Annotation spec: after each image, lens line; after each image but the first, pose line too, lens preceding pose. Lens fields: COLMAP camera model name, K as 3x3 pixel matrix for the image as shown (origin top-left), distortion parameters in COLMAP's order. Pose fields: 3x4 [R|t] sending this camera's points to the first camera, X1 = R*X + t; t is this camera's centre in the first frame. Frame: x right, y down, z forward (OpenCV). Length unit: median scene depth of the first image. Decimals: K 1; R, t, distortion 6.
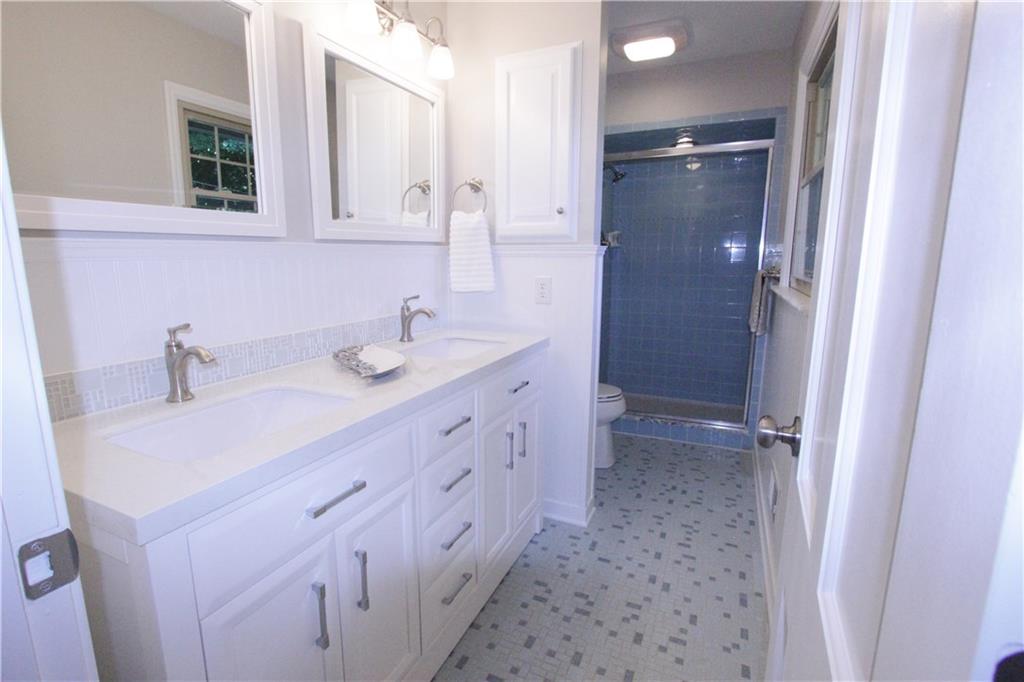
lens RADIAL K [[476.3, 0, 511.3], [0, 476.3, 339.7], [0, 0, 1]] dist [-0.001843, -0.000050]
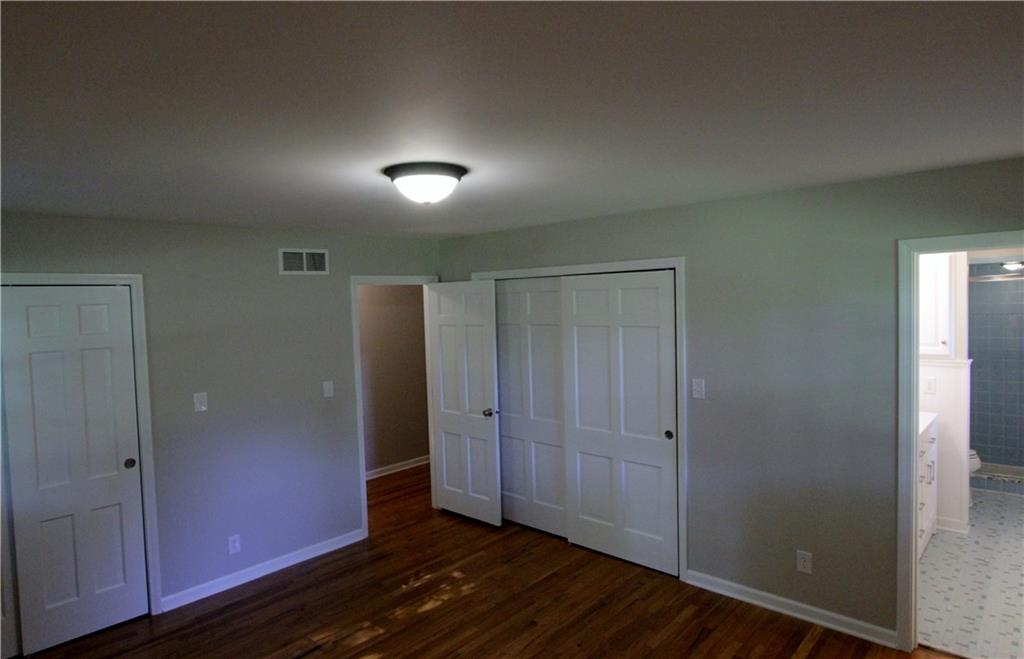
lens RADIAL K [[608.4, 0, 511.8], [0, 608.4, 329.3], [0, 0, 1]] dist [0.003658, 0.001040]
pose [[0.952701, -0.023331, -0.303012, -0.697232], [-0.012639, 0.993145, -0.116207, -0.031599], [0.303646, 0.114540, 0.945875, -1.551186]]
